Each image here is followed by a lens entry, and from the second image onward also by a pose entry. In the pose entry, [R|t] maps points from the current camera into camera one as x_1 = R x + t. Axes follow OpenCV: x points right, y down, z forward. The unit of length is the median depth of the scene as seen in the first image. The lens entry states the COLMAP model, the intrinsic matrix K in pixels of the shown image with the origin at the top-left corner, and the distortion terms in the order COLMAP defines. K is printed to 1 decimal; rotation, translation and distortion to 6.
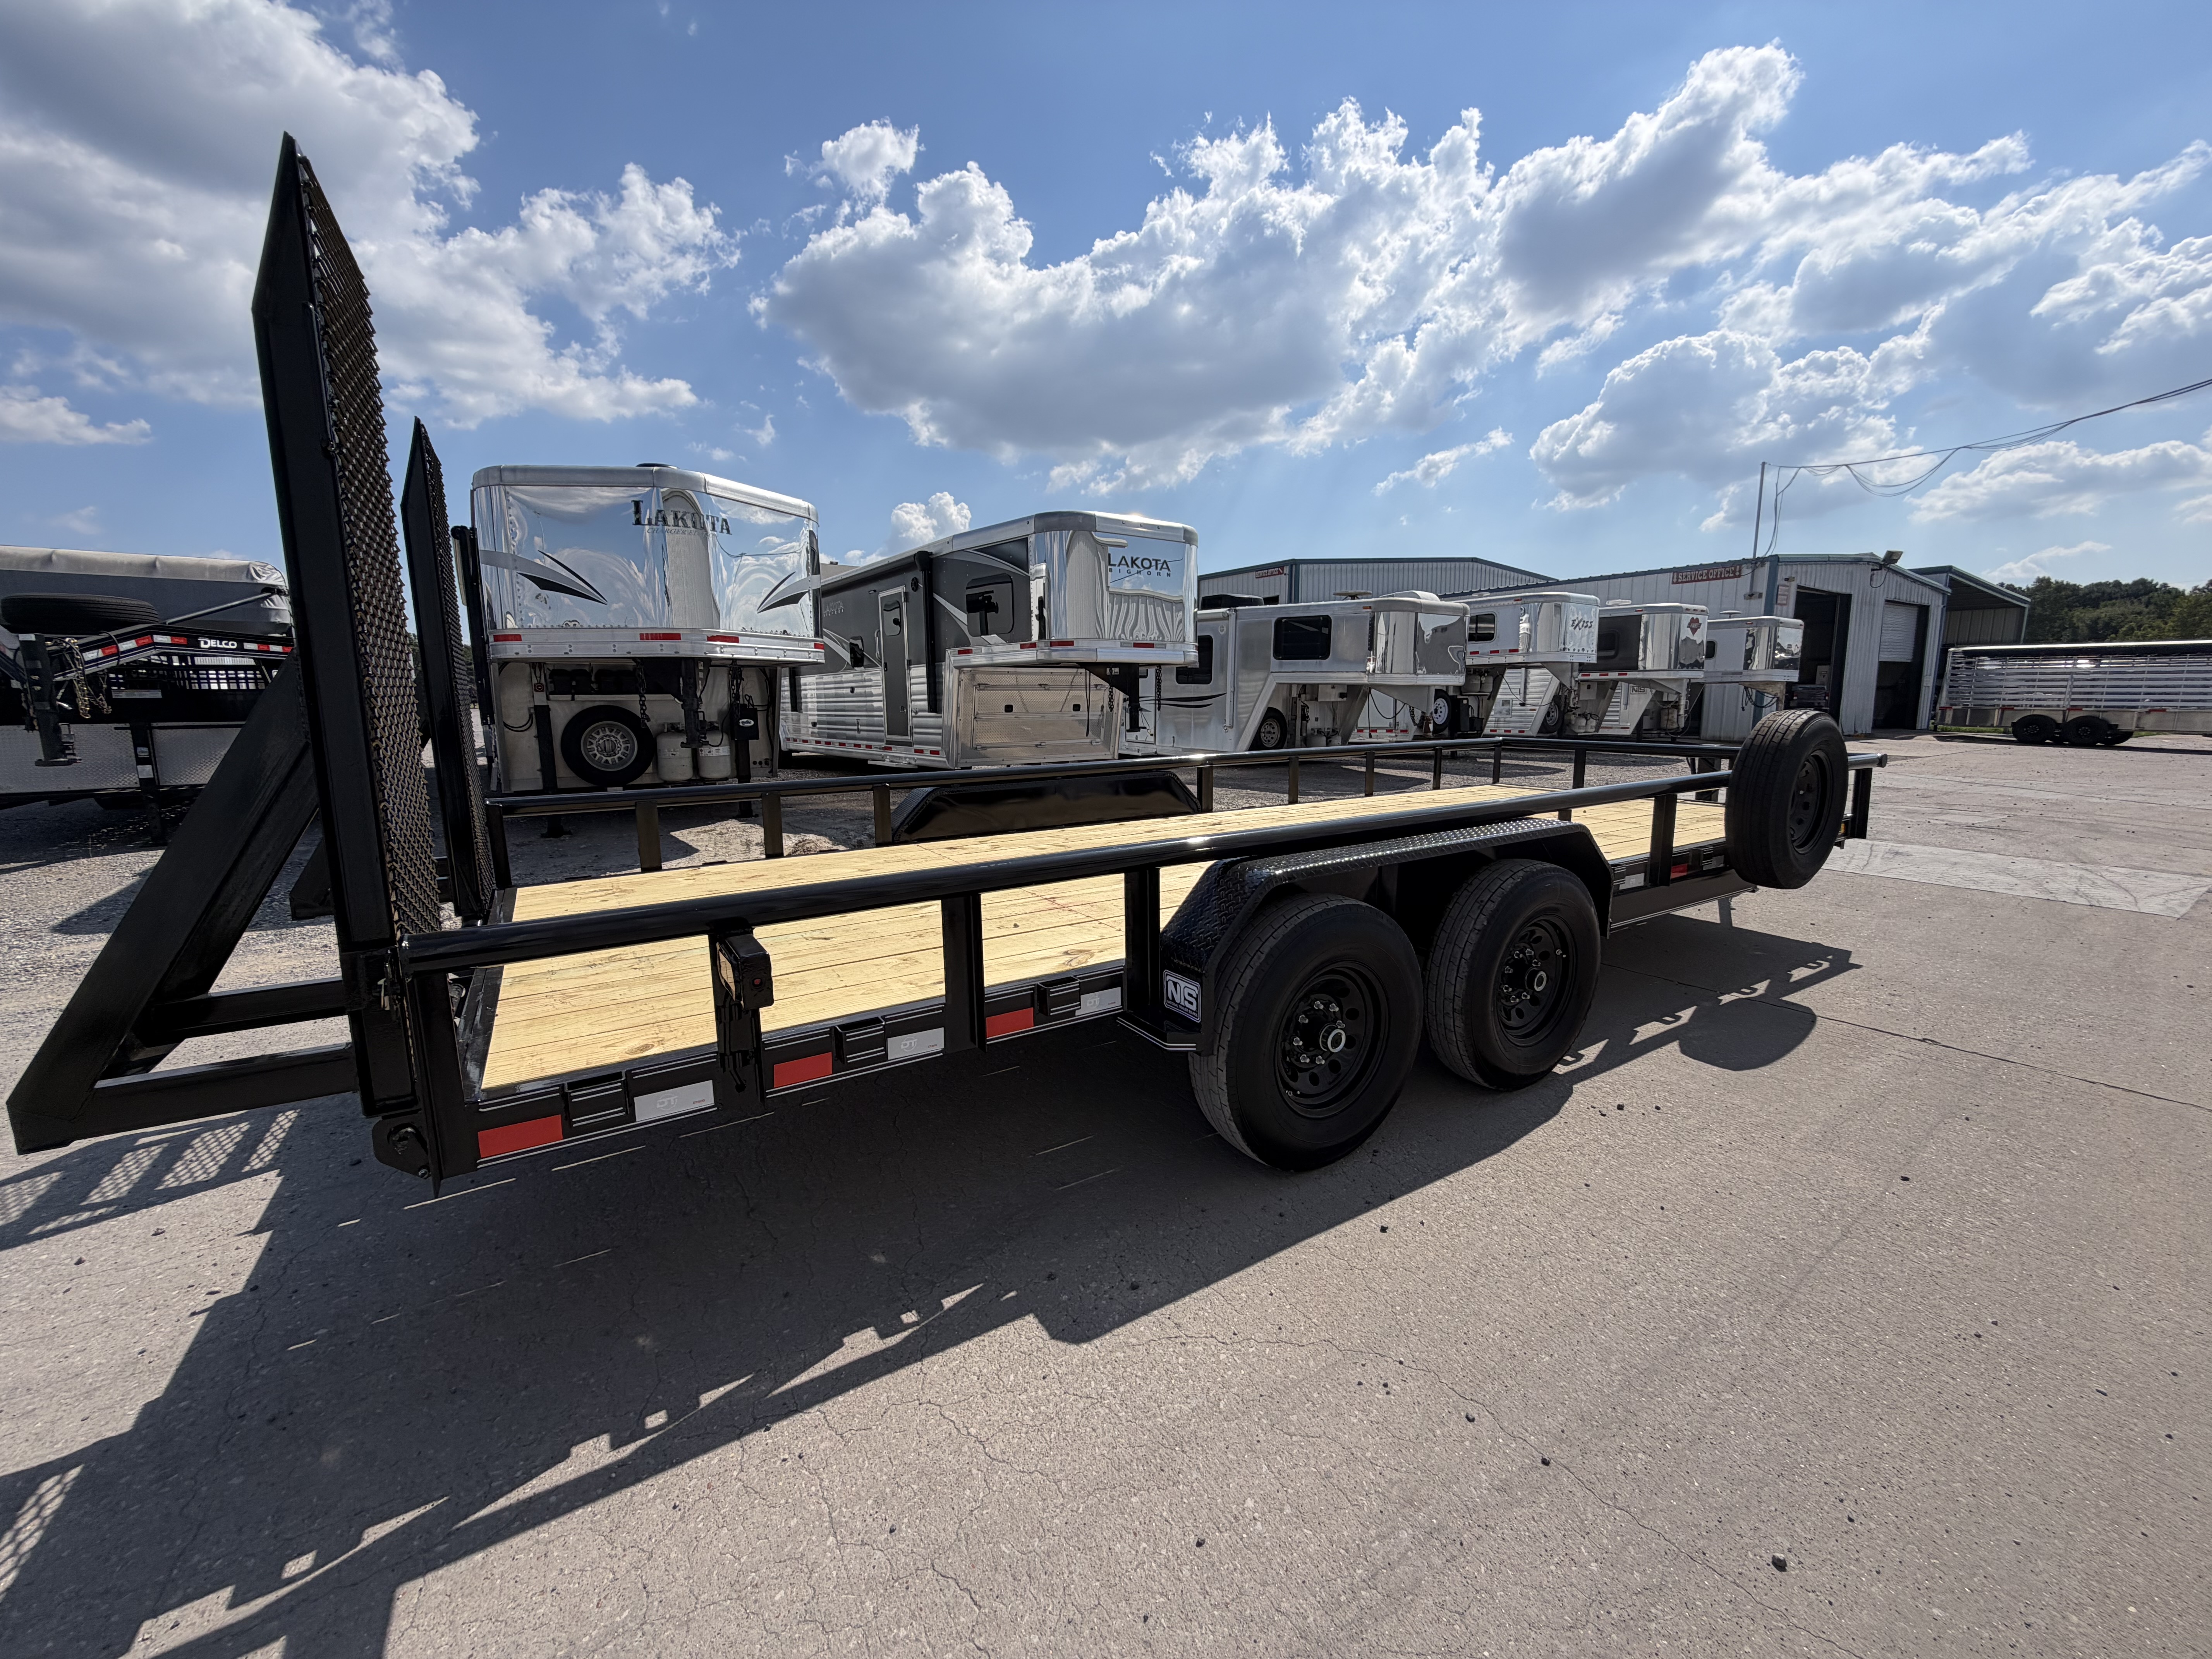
lens RADIAL K [[881.2, 0, 1101.9], [0, 881.2, 829.8], [0, 0, 1]] dist [0.001176, -0.000020]
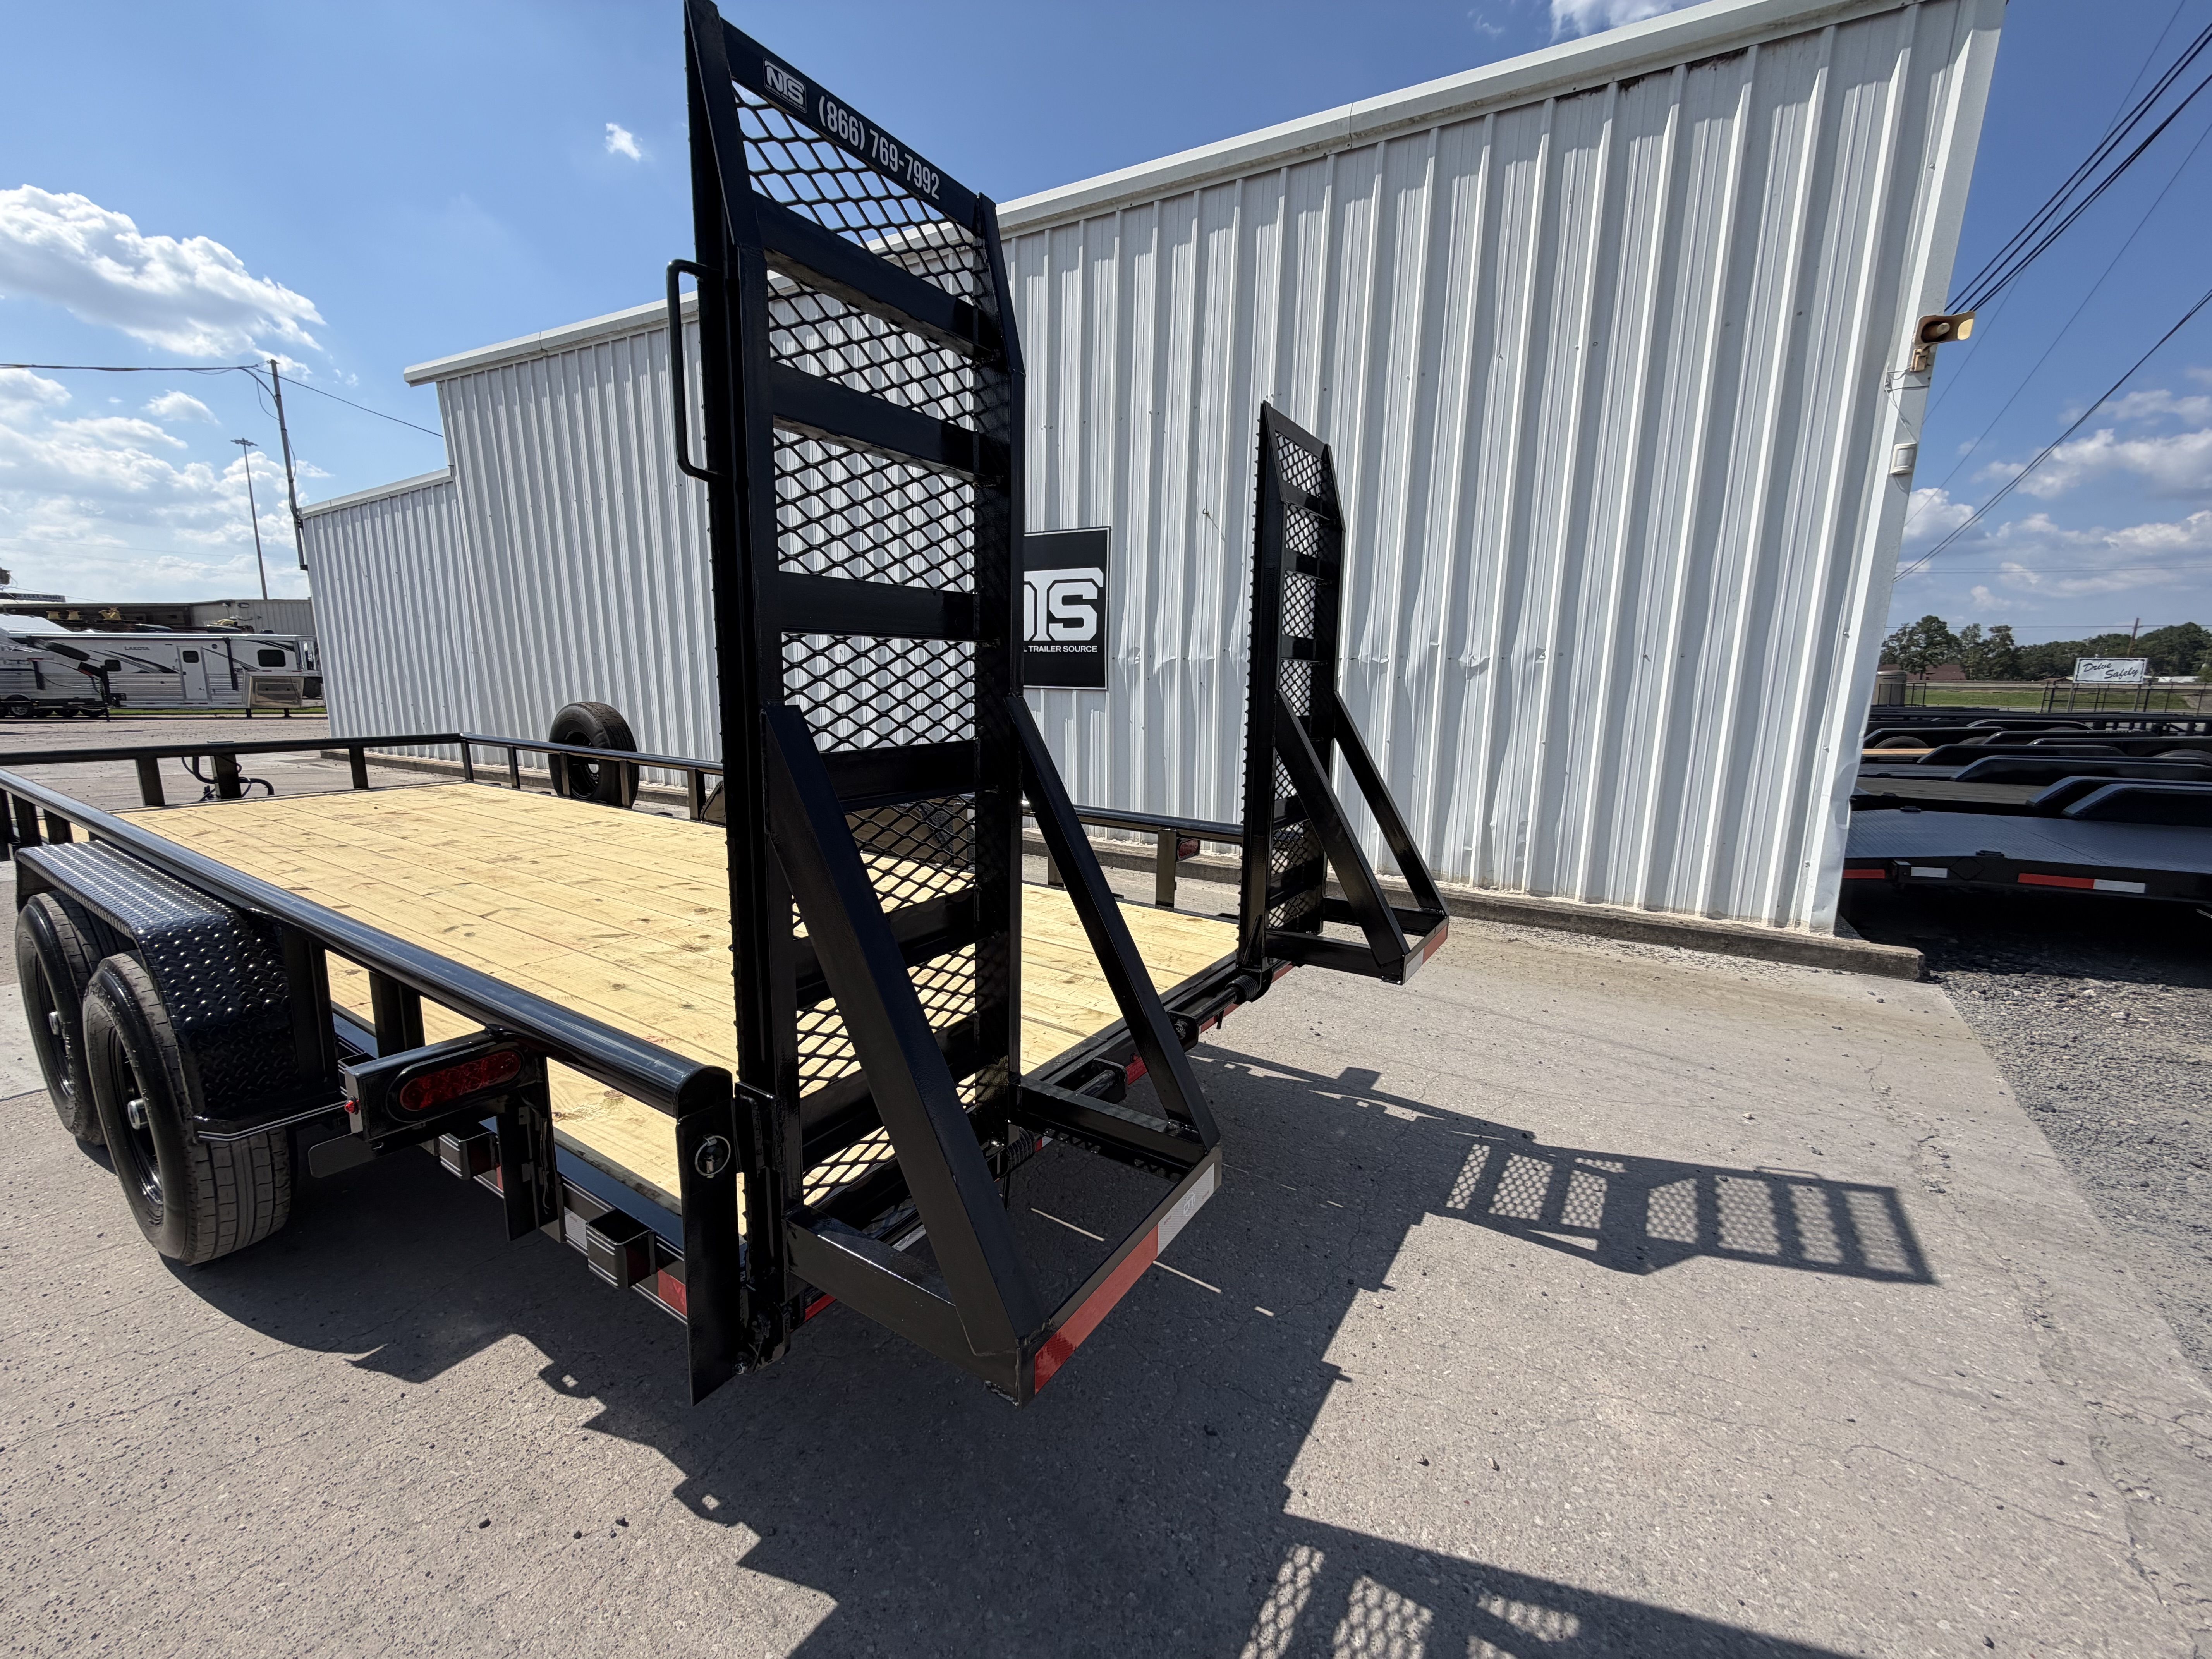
lens RADIAL K [[881.2, 0, 1100.6], [0, 881.2, 827.6], [0, 0, 1]] dist [0.001176, -0.000020]
pose [[-0.428576, -0.154093, 0.890269, -0.383462], [0.128251, 0.964996, 0.228767, -0.066560], [-0.894357, 0.212222, -0.393811, 0.356641]]
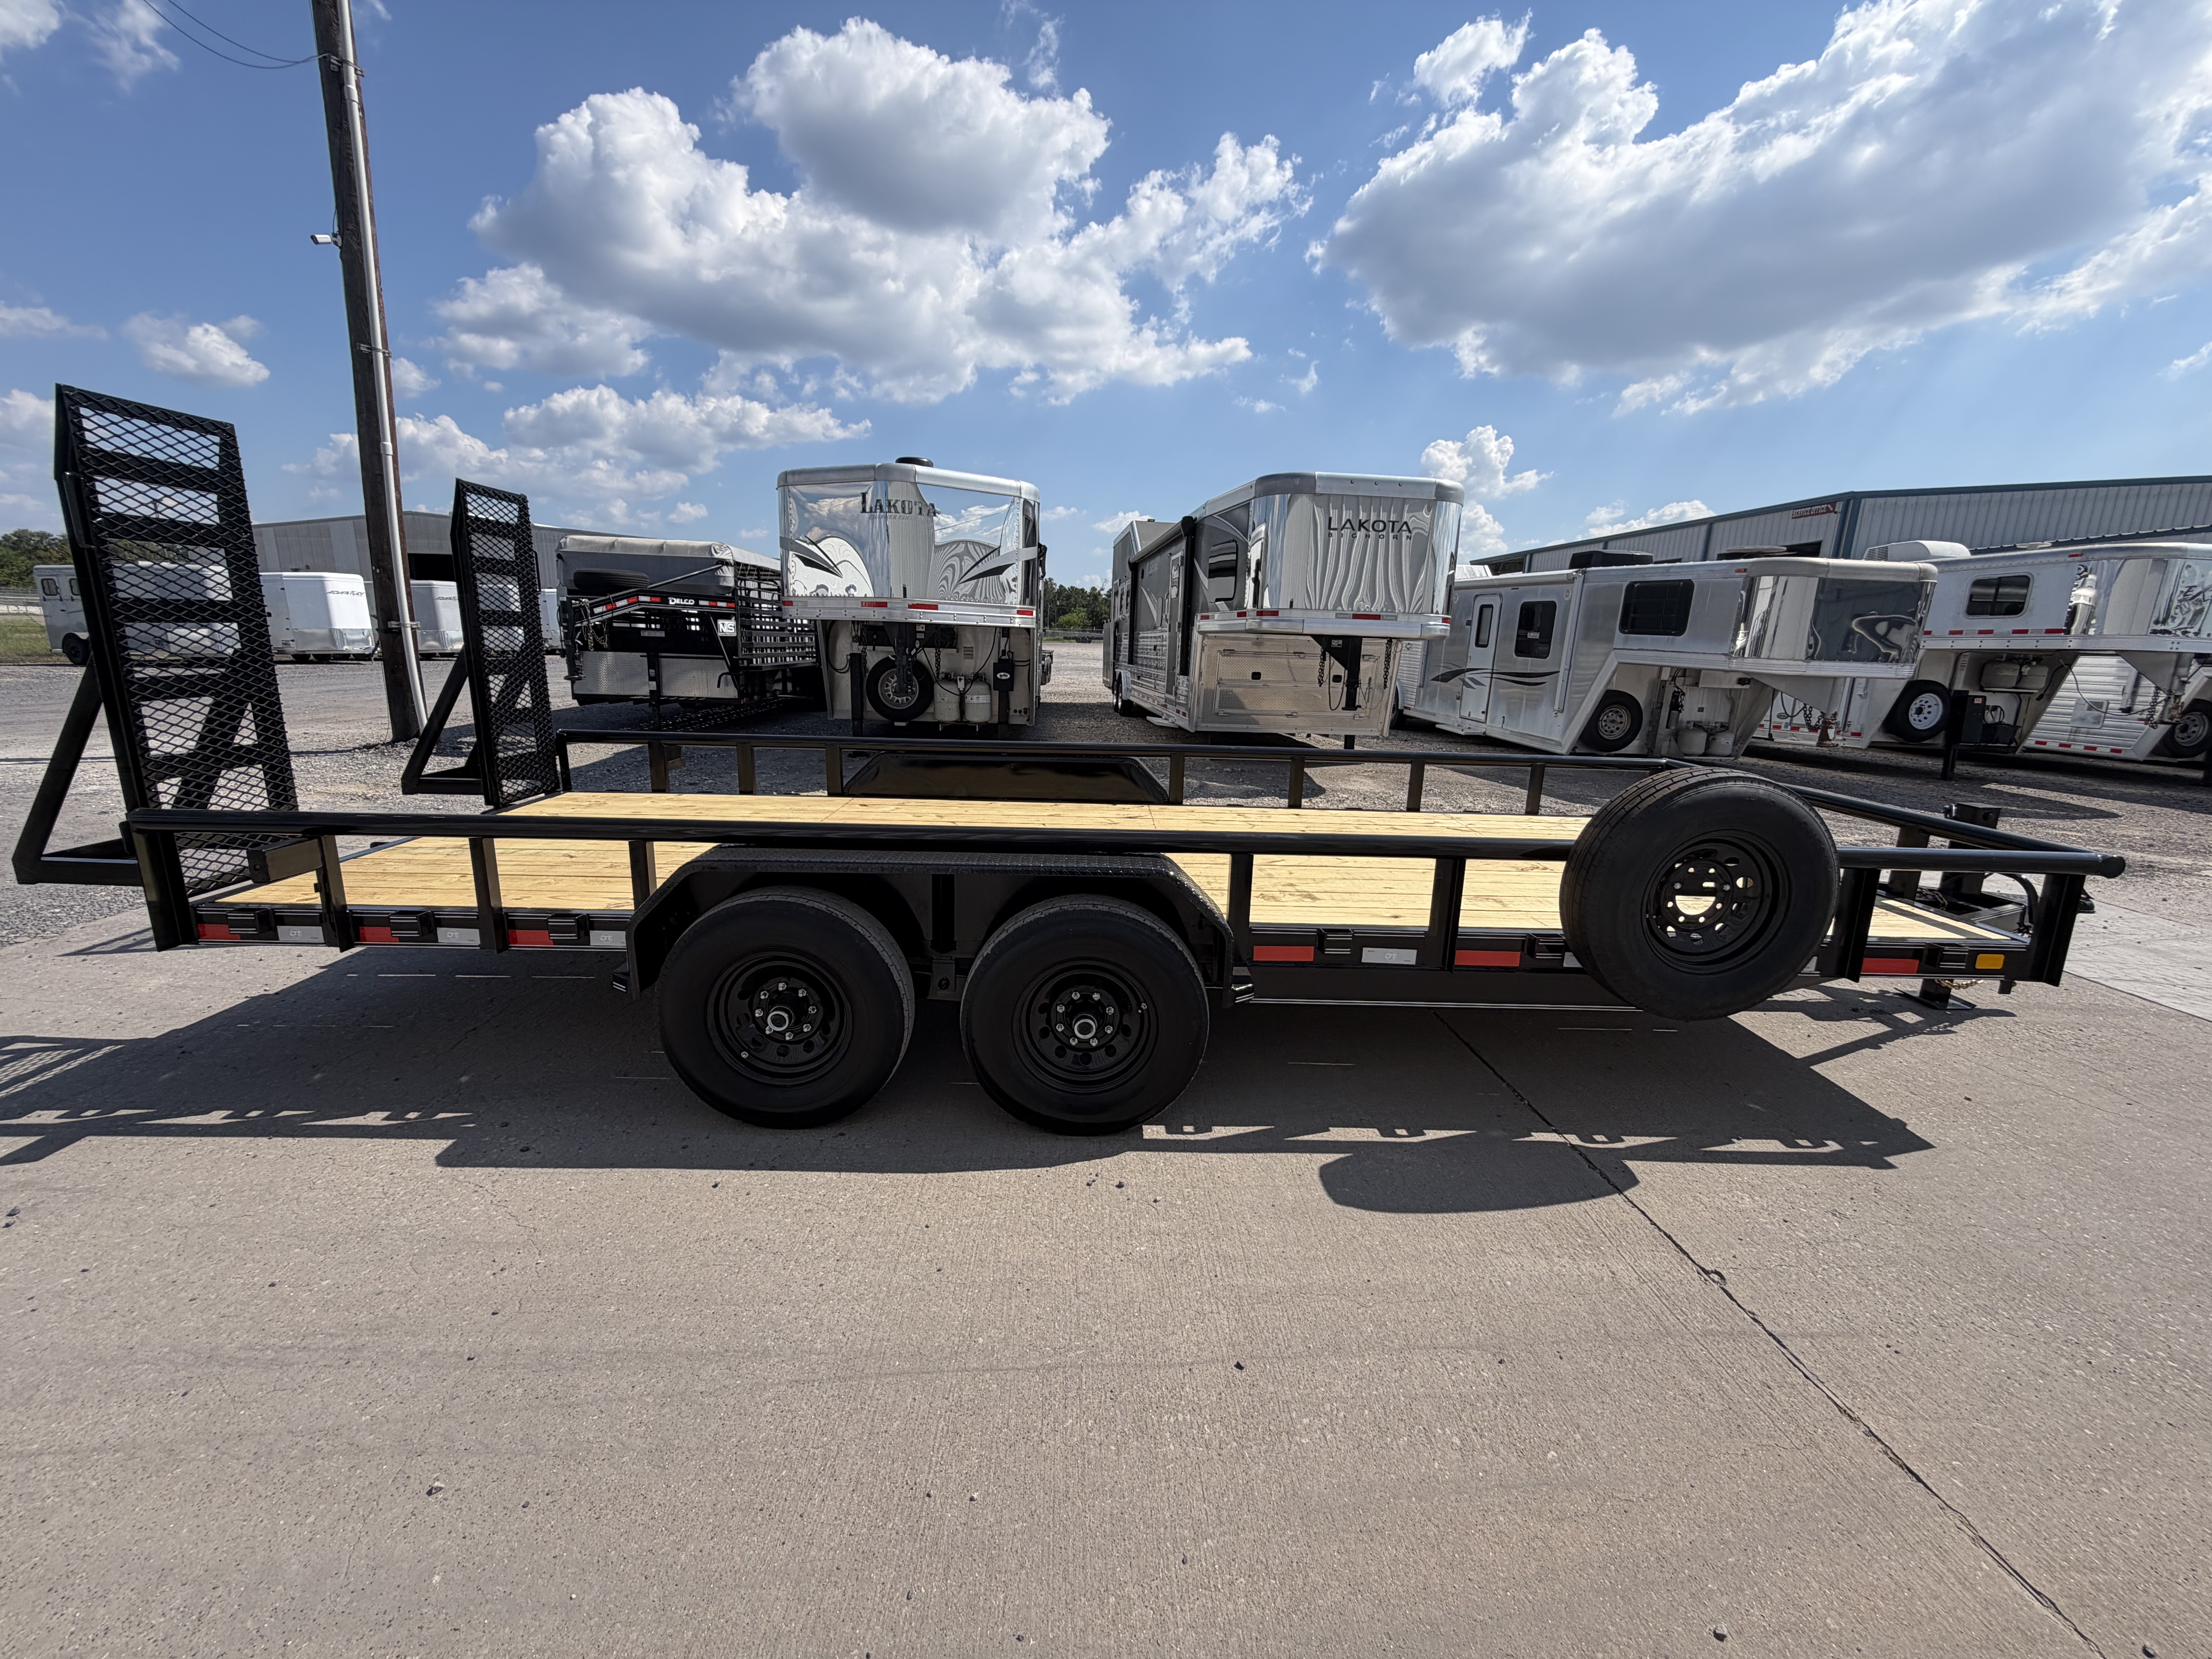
lens RADIAL K [[881.2, 0, 1103.5], [0, 881.2, 829.0], [0, 0, 1]] dist [0.001176, -0.000020]
pose [[0.857124, 0.145610, -0.494101, 0.300628], [-0.118279, 0.989220, 0.086340, -0.038013], [0.501346, -0.015562, 0.865107, 0.066722]]
